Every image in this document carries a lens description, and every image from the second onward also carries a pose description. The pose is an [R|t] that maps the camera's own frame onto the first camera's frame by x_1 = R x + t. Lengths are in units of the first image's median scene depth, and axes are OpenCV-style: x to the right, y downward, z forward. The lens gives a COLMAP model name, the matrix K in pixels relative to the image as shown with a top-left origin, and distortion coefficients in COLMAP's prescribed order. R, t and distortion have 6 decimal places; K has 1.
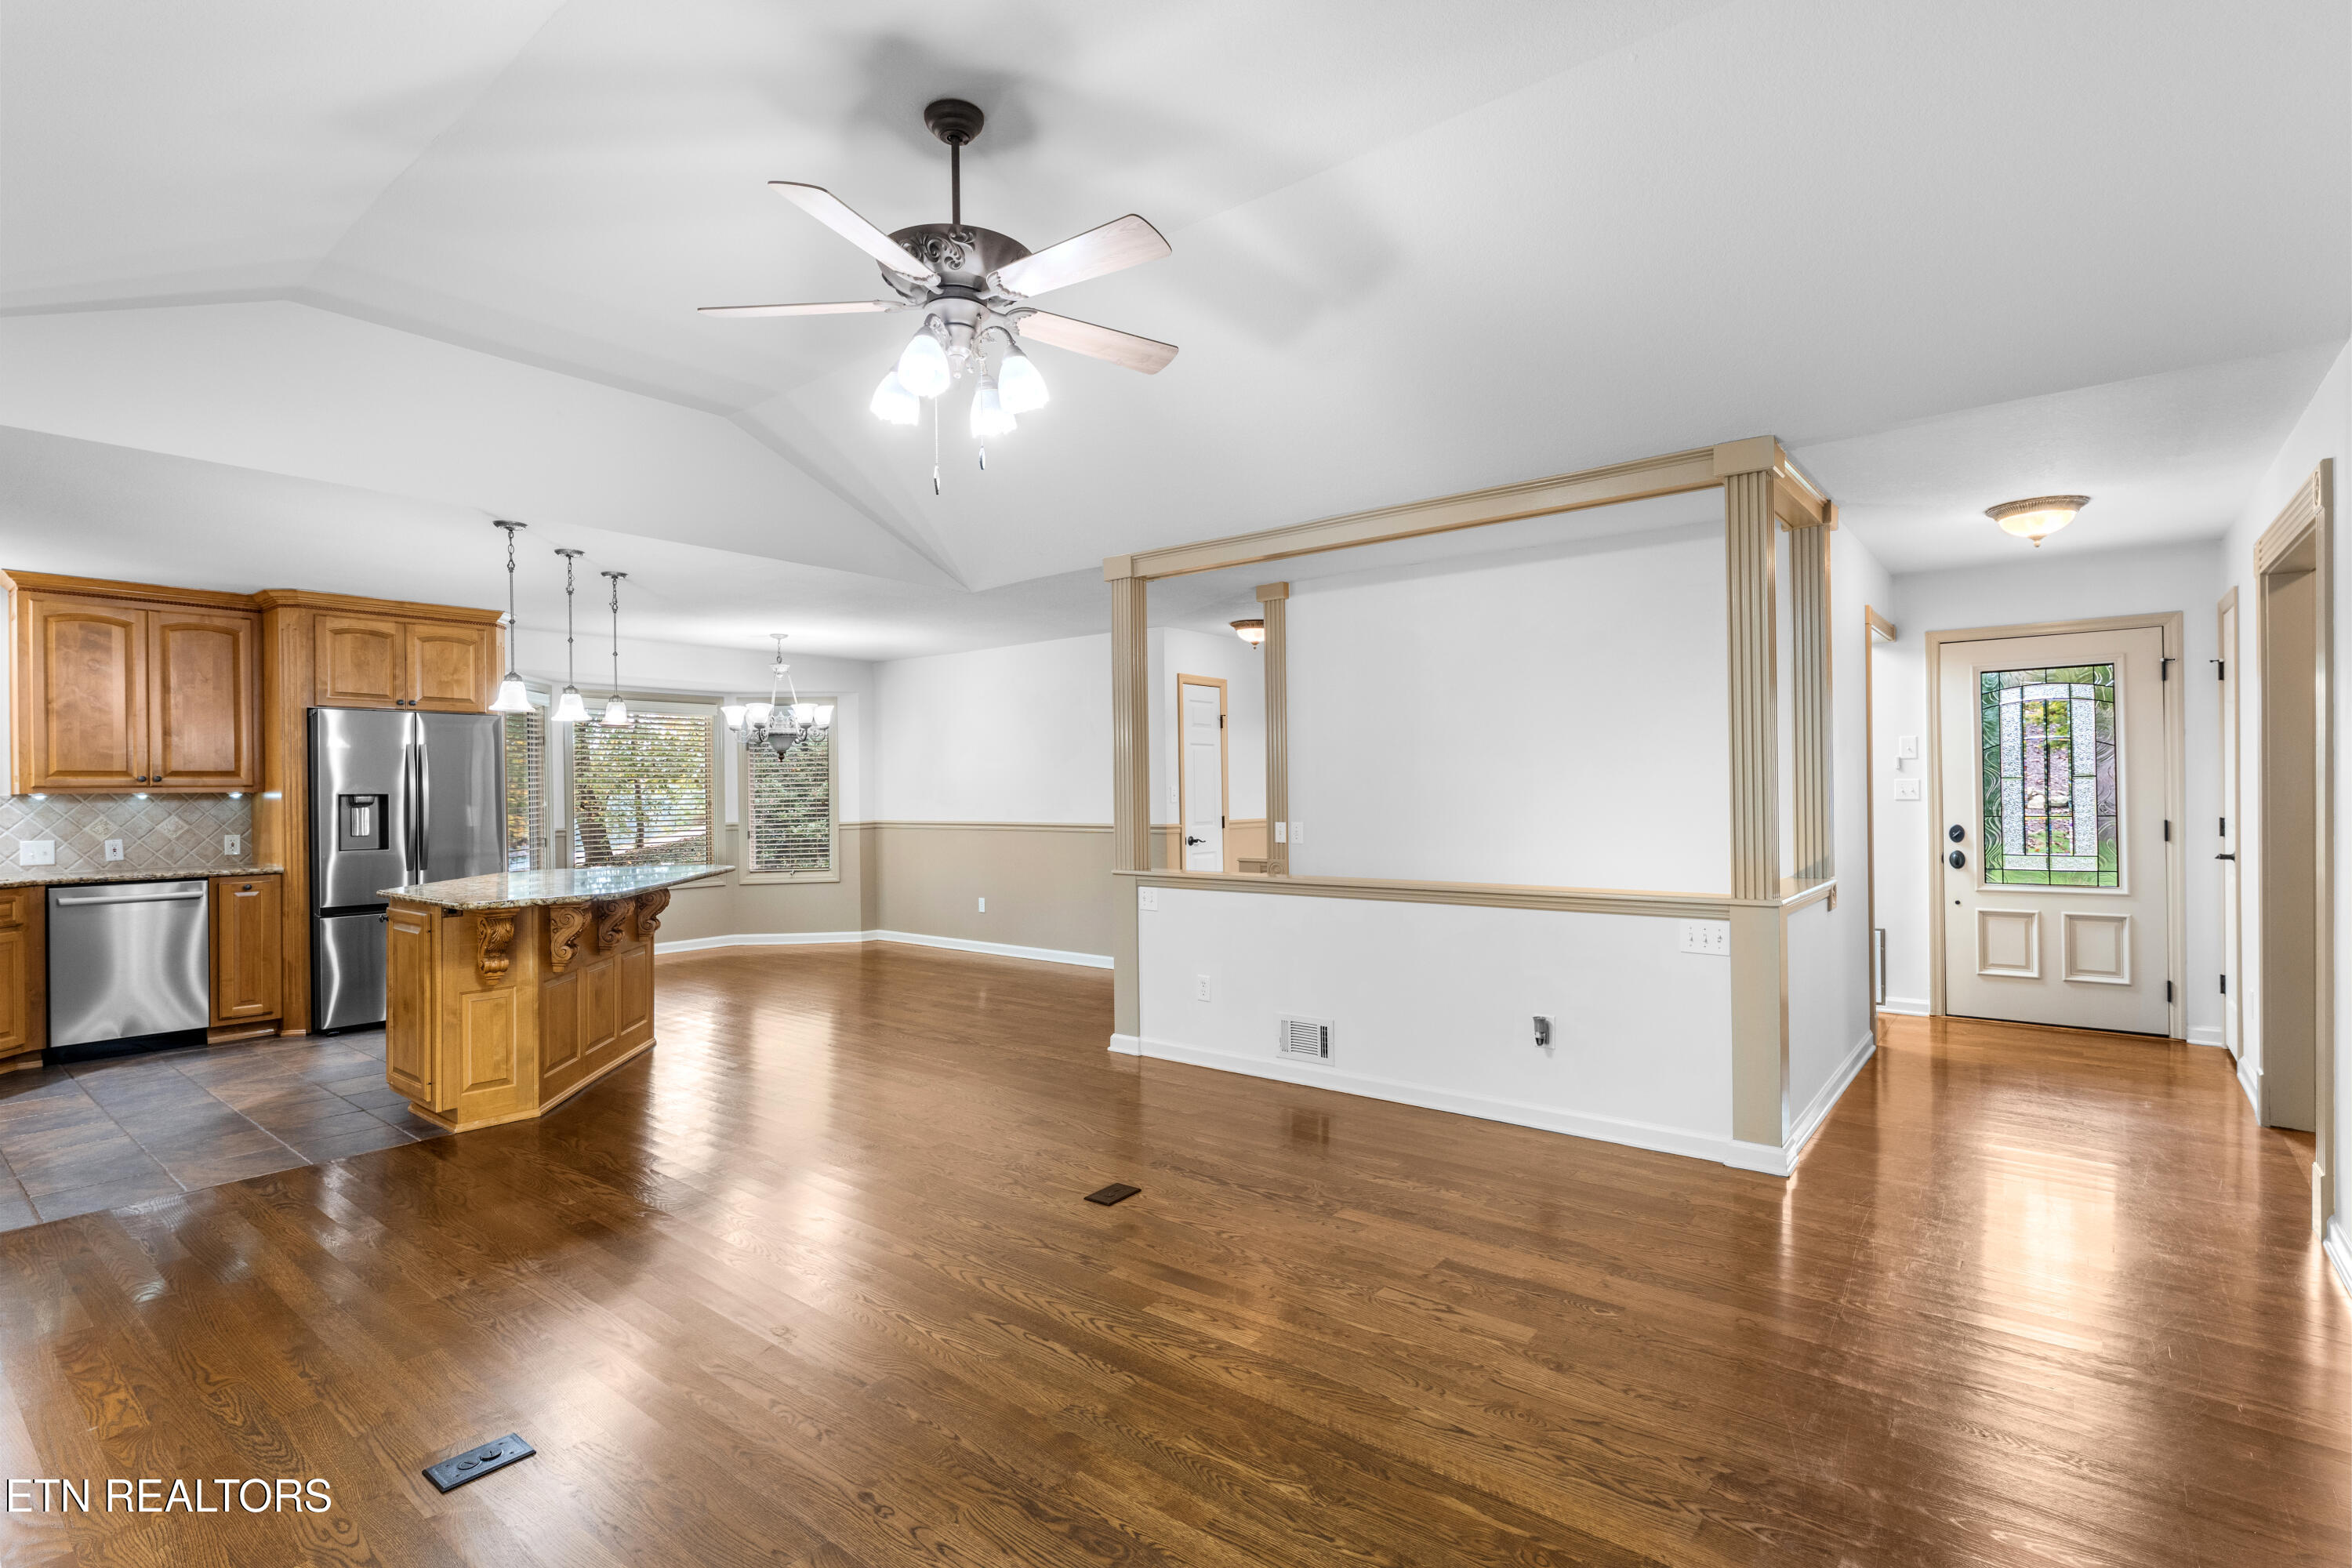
lens RADIAL K [[1138.4, 0, 1188.6], [0, 1138.4, 783.3], [0, 0, 1]] dist [-0.006091, -0.000480]
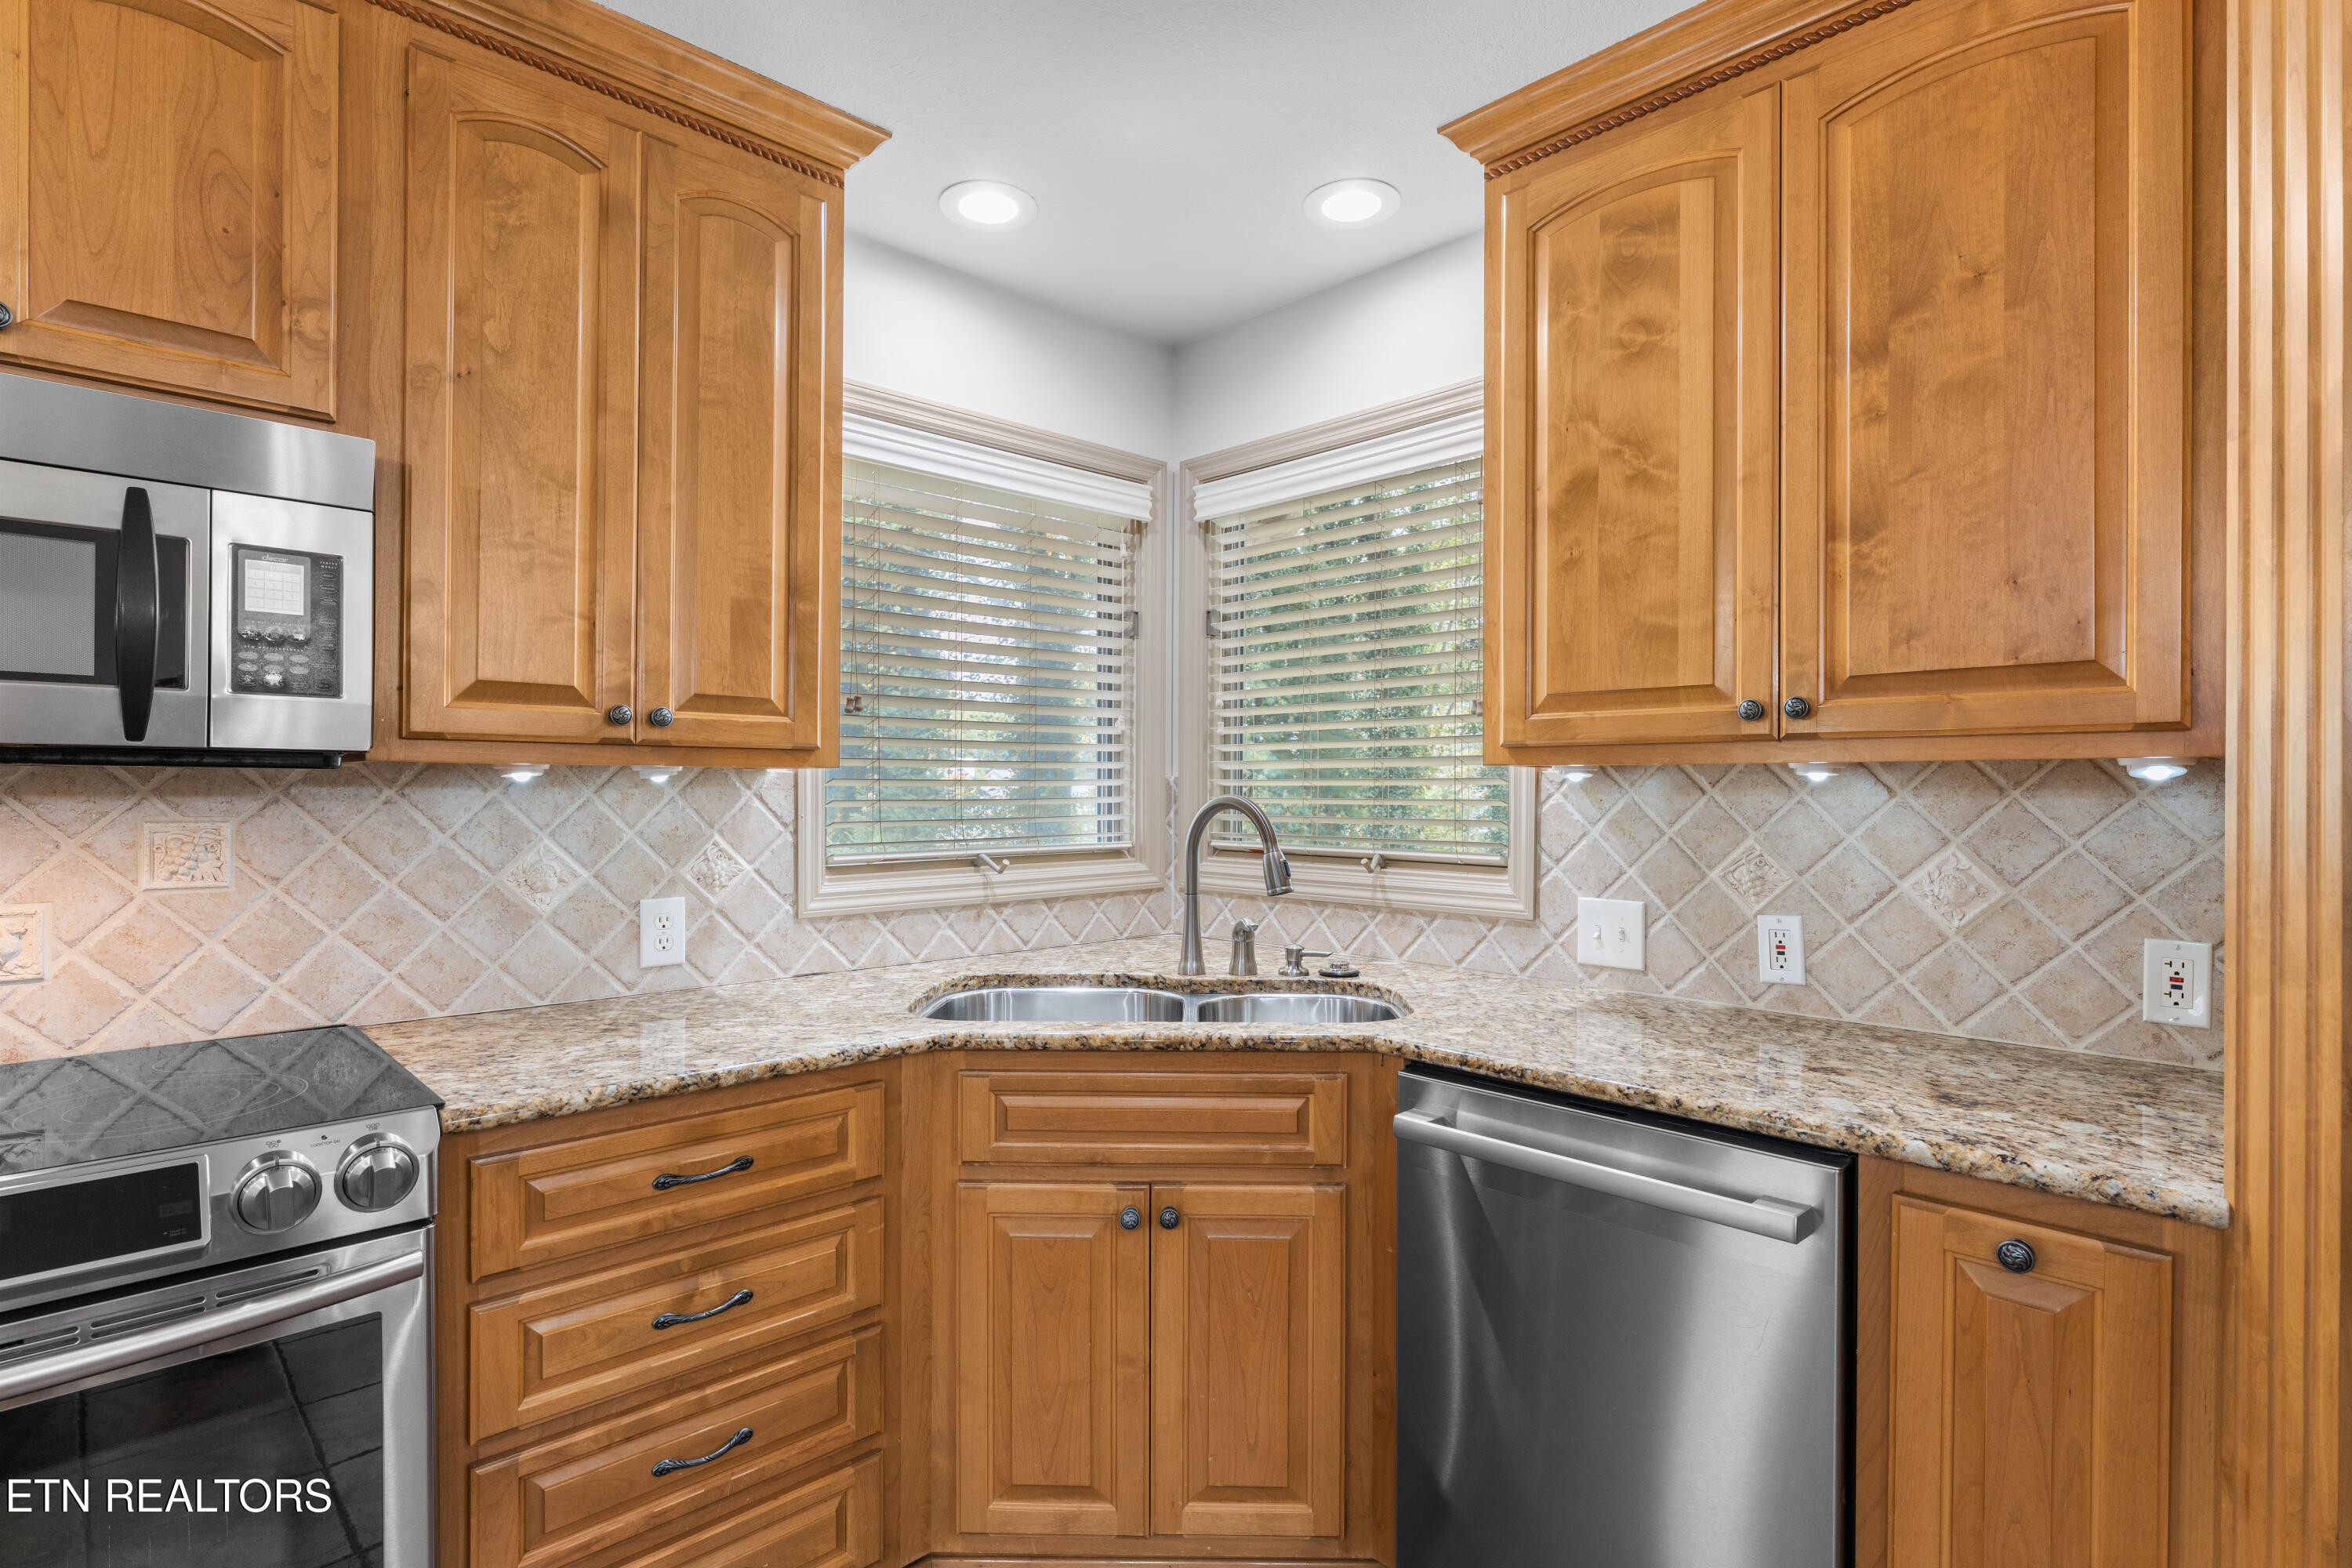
lens RADIAL K [[1138.4, 0, 1183.0], [0, 1138.4, 791.6], [0, 0, 1]] dist [-0.006091, -0.000480]
pose [[-0.128567, 0.011928, -0.991629, -0.626026], [0.002810, 0.999928, 0.011663, 0.012104], [0.991697, -0.001287, -0.128591, 0.884419]]
